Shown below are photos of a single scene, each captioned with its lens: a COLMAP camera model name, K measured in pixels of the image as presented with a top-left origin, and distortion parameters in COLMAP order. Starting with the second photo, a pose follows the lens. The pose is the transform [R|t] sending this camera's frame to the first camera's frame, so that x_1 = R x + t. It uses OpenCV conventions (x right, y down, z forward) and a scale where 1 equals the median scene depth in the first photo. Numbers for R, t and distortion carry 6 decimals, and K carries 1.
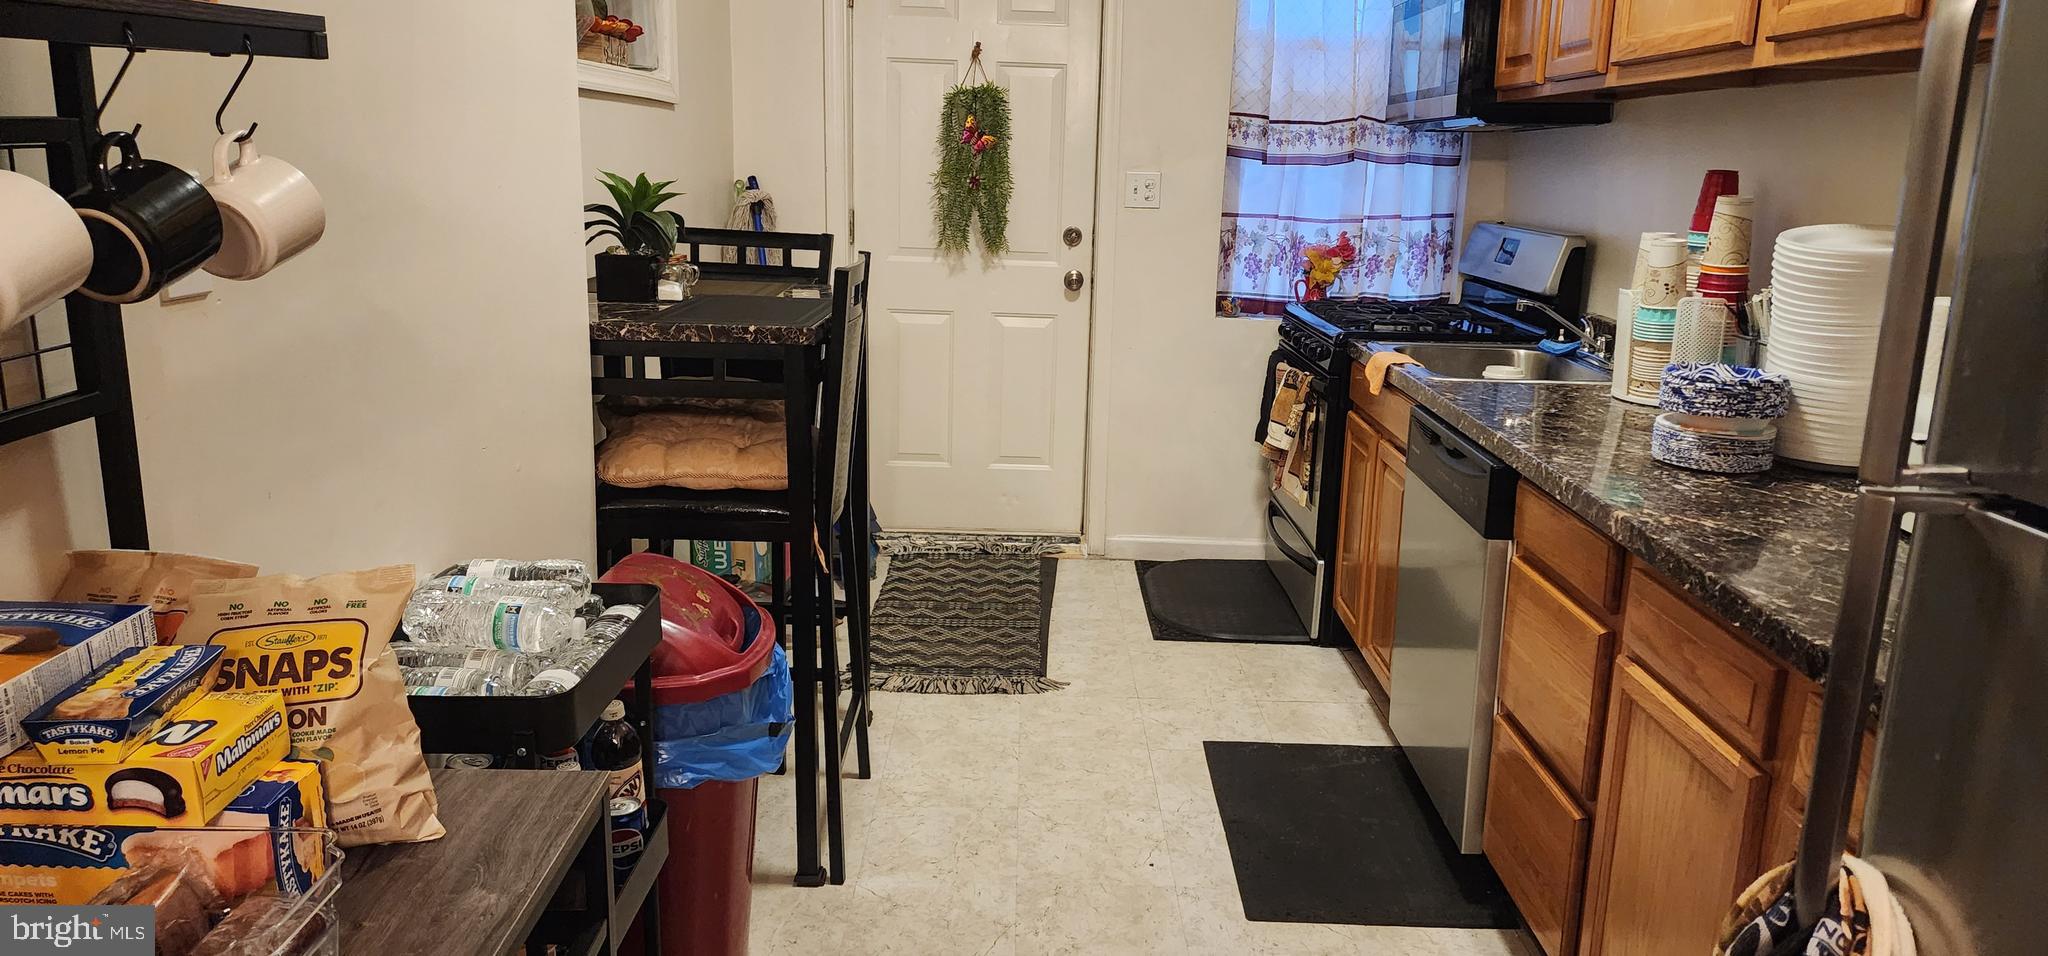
lens RADIAL K [[1373.5, 0, 1029.4], [0, 1373.5, 436.7], [0, 0, 1]] dist [0.109547, -0.173273]
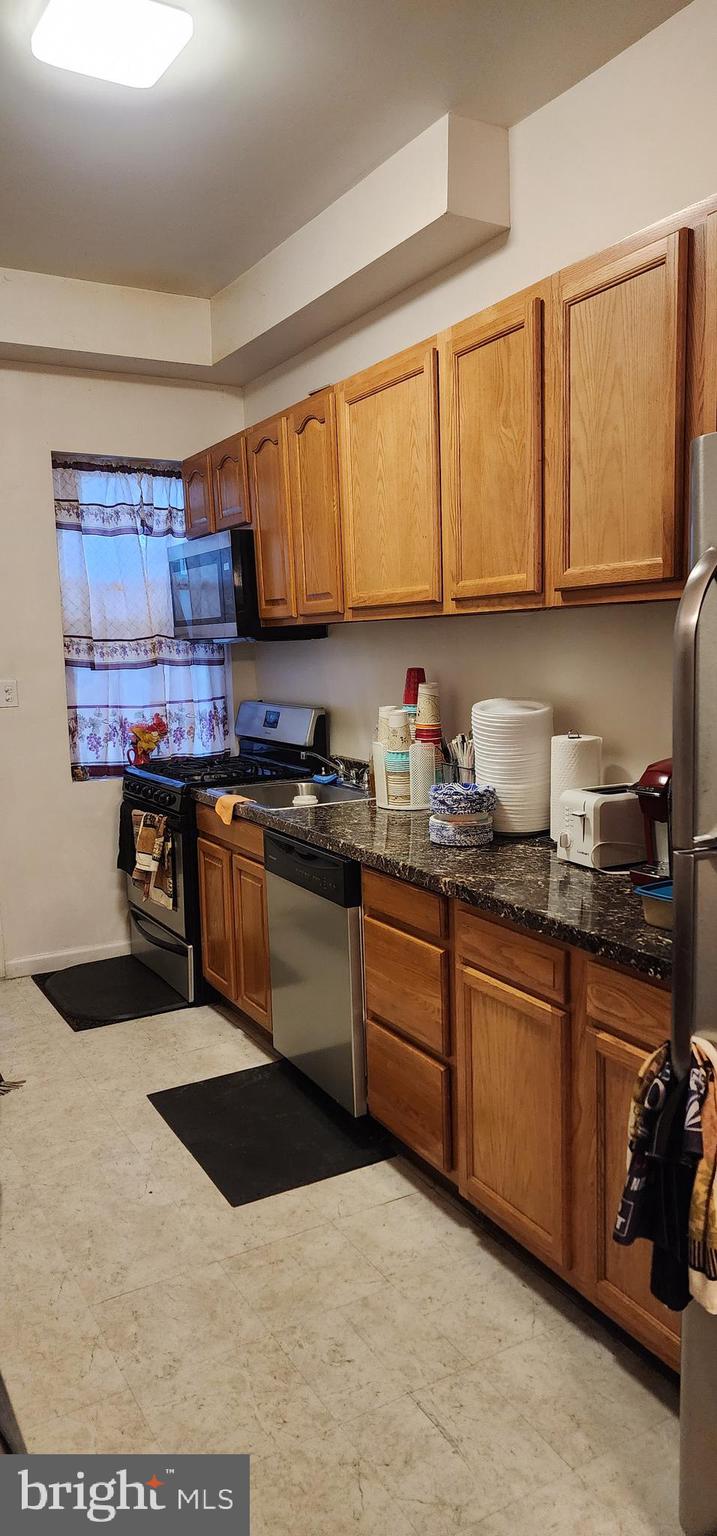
lens RADIAL K [[1030.1, 0, 356.8], [0, 1030.1, 732.0], [0, 0, 1]] dist [0.109547, -0.173273]
pose [[0.865092, -0.091925, 0.493118, -0.153519], [0.145850, 0.986688, -0.071934, -0.026435], [-0.479941, 0.134151, 0.866983, -0.037564]]
